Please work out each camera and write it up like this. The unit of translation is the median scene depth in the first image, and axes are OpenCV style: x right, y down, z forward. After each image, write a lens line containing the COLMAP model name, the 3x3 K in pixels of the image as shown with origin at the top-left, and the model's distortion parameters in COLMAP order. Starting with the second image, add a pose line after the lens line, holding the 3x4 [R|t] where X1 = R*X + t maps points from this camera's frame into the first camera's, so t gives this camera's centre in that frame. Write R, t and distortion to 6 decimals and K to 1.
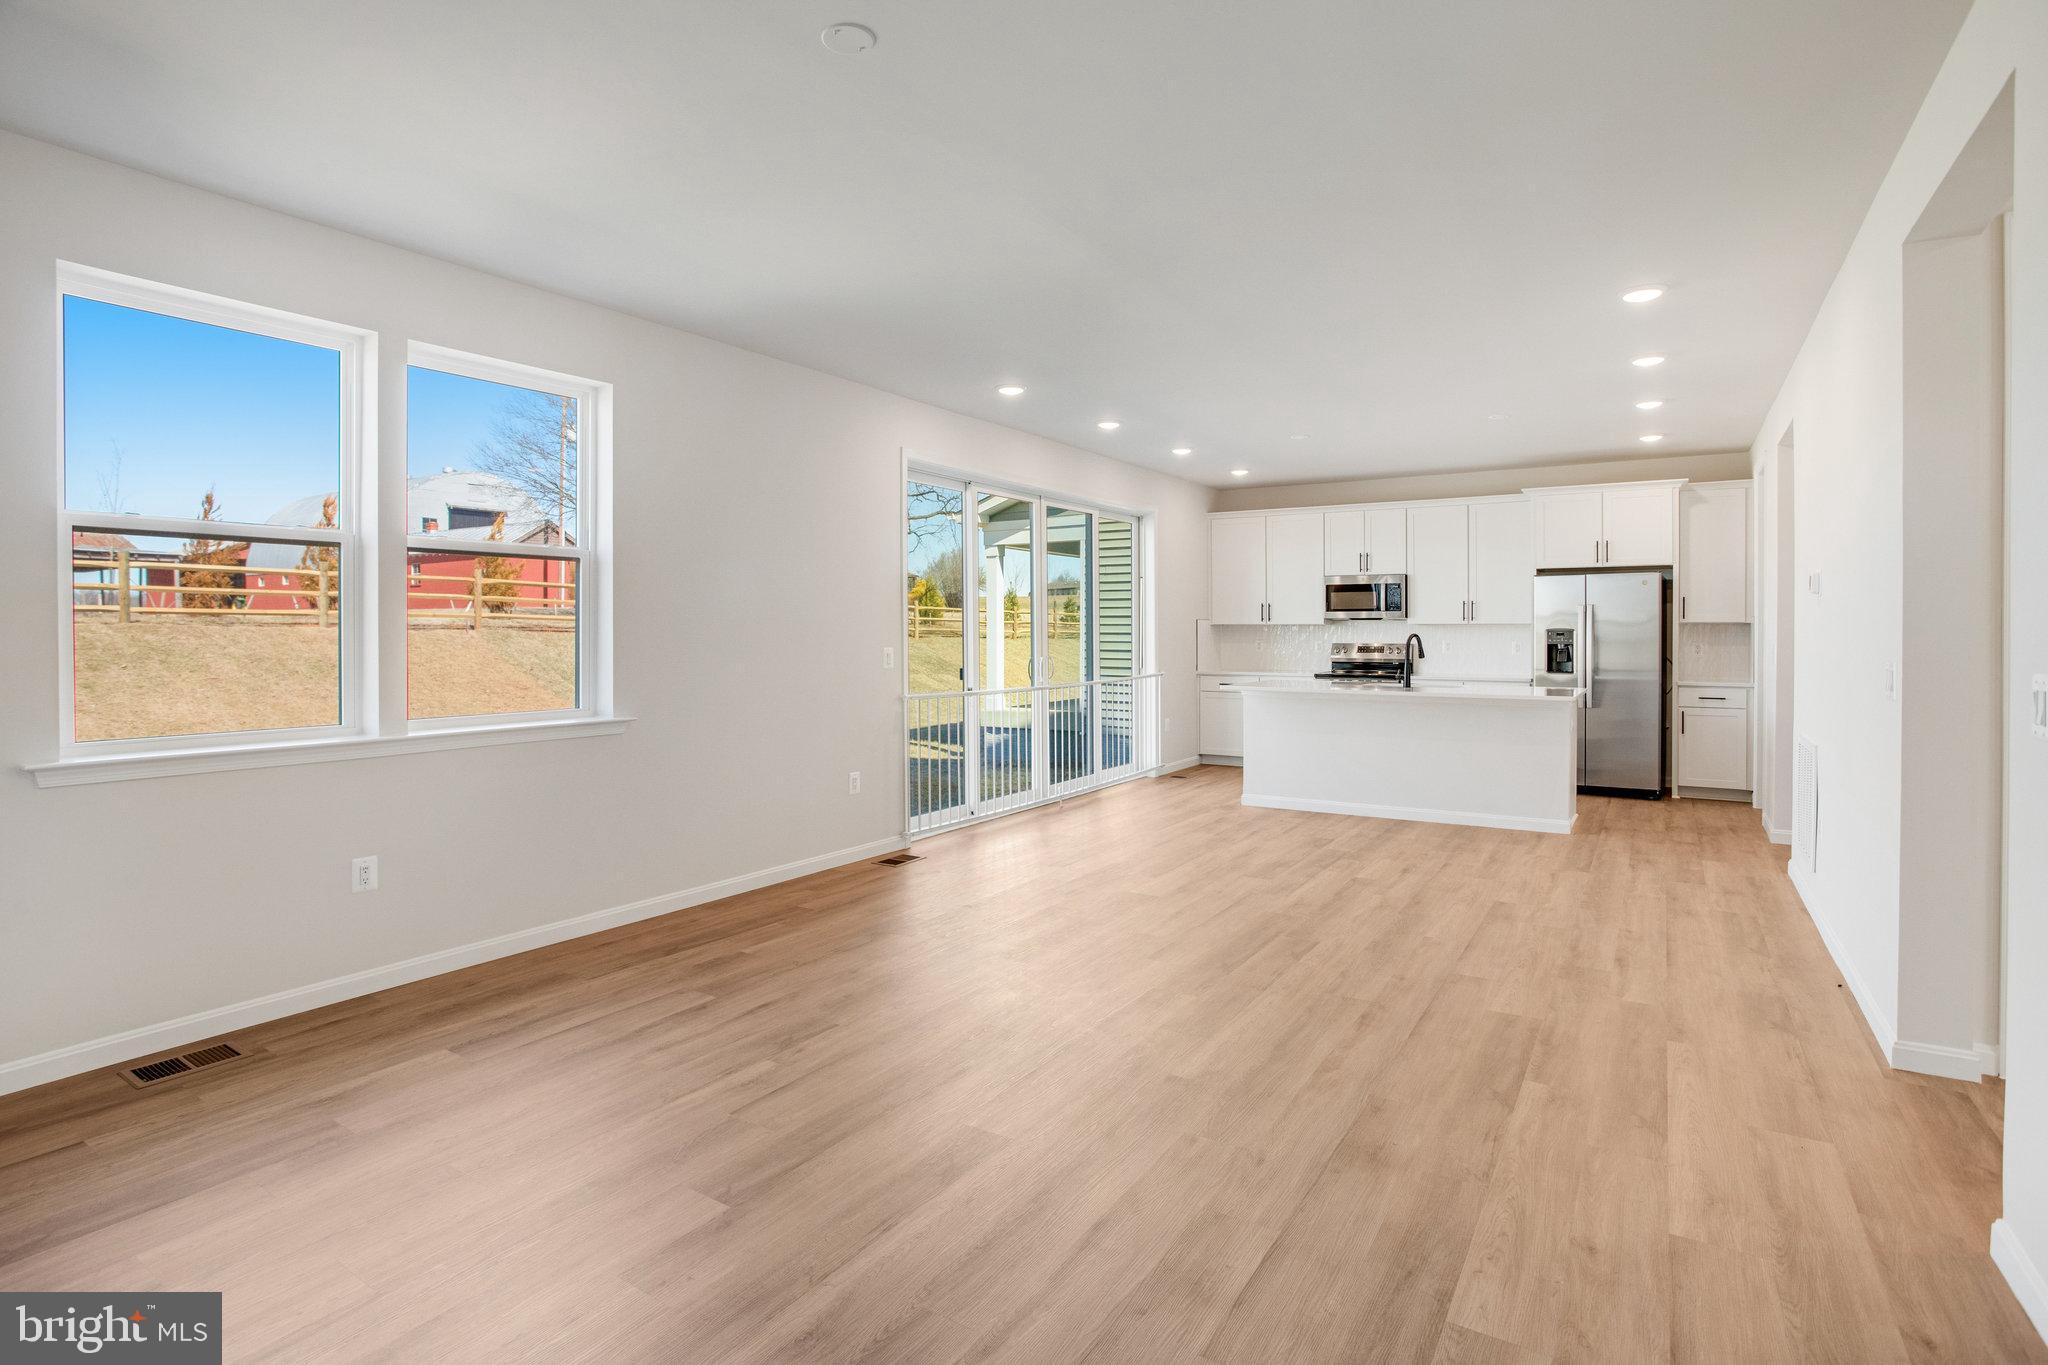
lens RADIAL K [[1000.8, 0, 1050.1], [0, 1000.8, 655.7], [0, 0, 1]] dist [-0.036228, 0.008474]
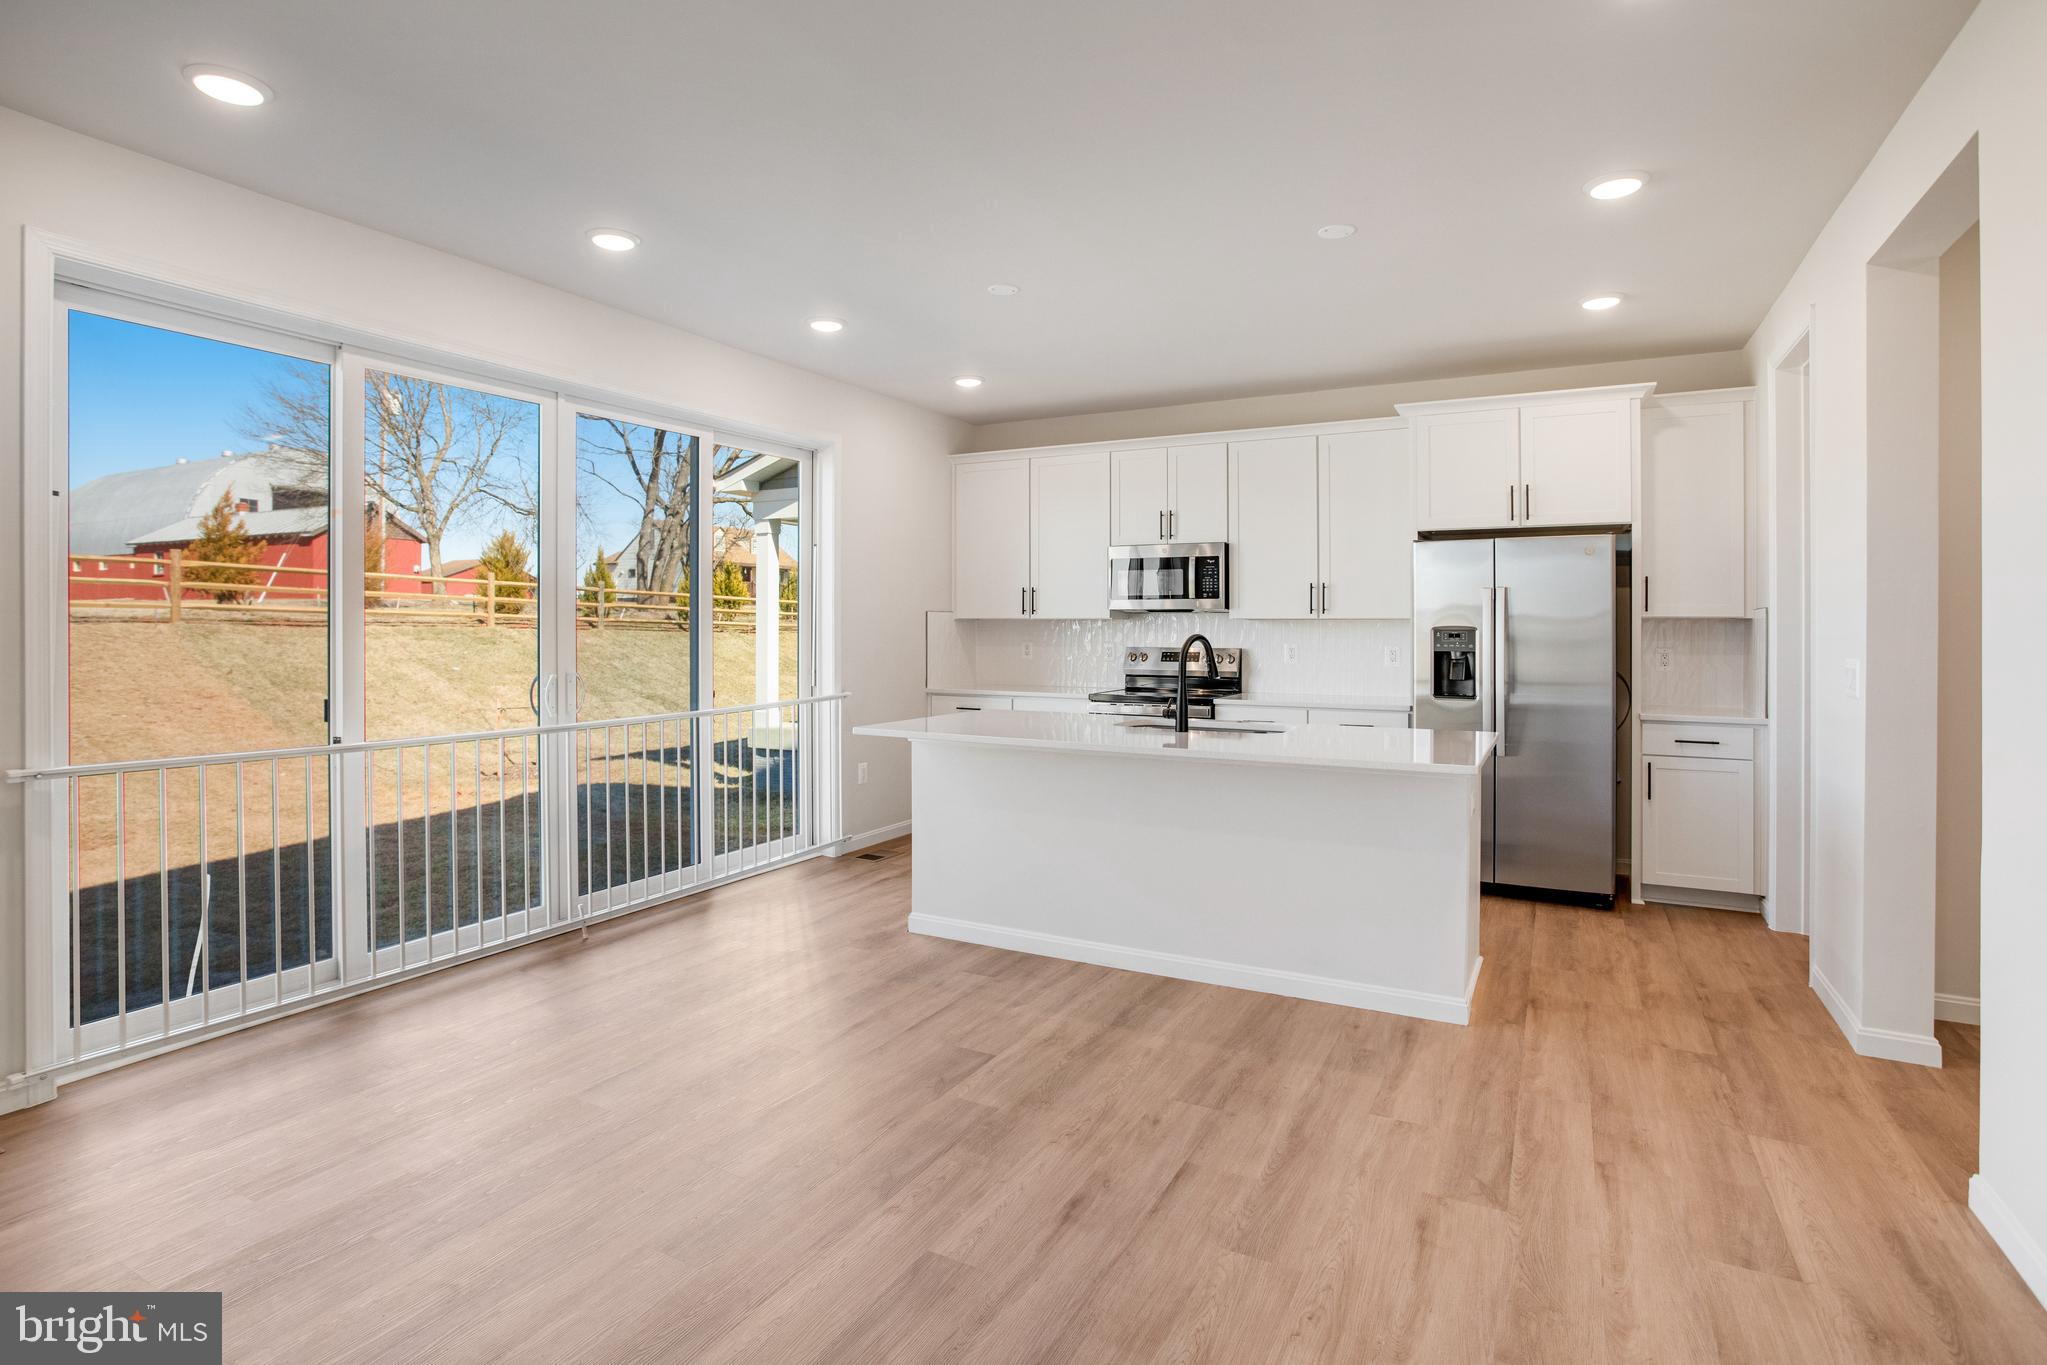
lens RADIAL K [[1000.3, 0, 1030.6], [0, 1000.3, 639.2], [0, 0, 1]] dist [-0.036228, 0.008474]
pose [[0.998030, 0.003175, 0.062657, 0.217093], [-0.002350, 0.999910, -0.013237, -0.010768], [-0.062694, 0.013063, 0.997947, 0.408036]]
